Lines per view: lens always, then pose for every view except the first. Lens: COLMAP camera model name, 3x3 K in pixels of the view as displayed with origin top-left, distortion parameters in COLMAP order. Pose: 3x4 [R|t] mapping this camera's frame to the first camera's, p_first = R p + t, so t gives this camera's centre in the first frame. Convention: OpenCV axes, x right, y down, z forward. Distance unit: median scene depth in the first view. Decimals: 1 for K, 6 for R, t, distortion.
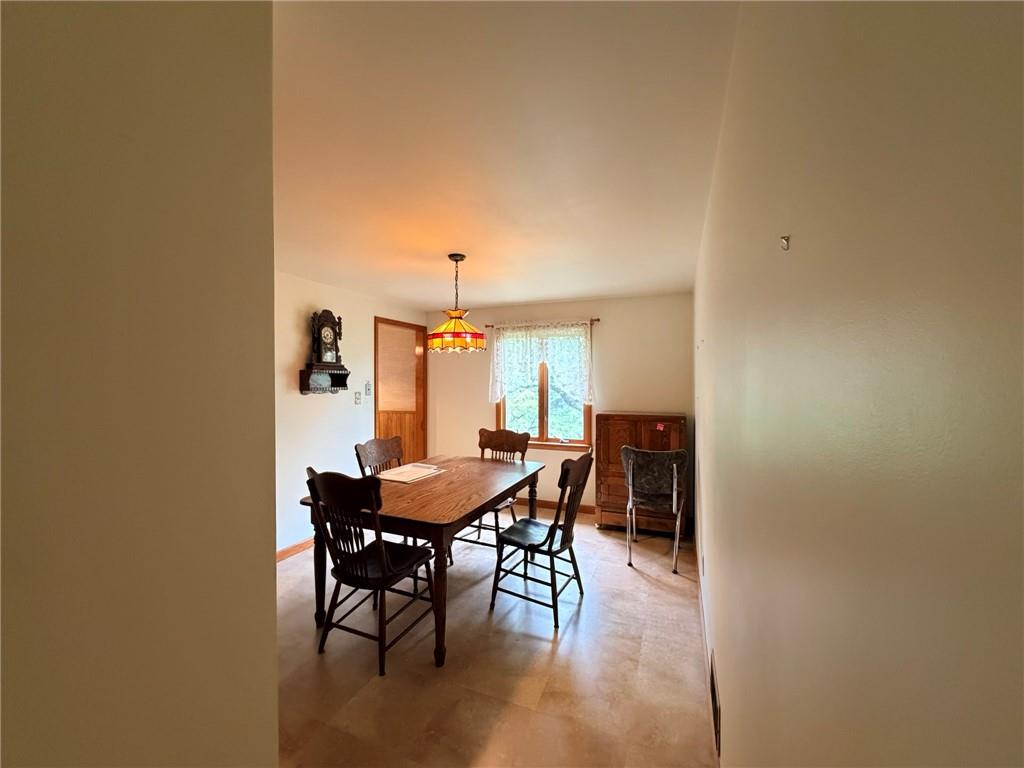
lens RADIAL K [[404.0, 0, 511.8], [0, 404.0, 381.8], [0, 0, 1]] dist [0.003969, 0.000061]
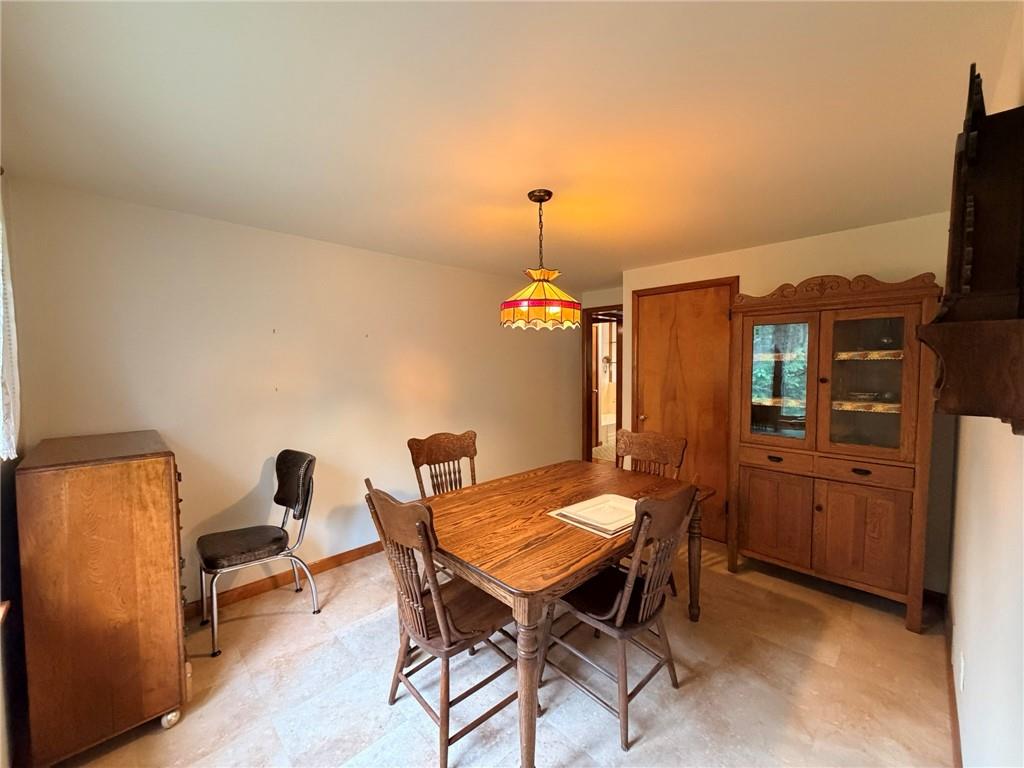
lens RADIAL K [[404.0, 0, 511.2], [0, 404.0, 384.0], [0, 0, 1]] dist [0.003969, 0.000061]
pose [[-0.916931, -0.014611, 0.398777, -0.405996], [0.008404, 0.998401, 0.055904, -0.018331], [-0.398957, 0.054612, -0.915342, 1.821728]]
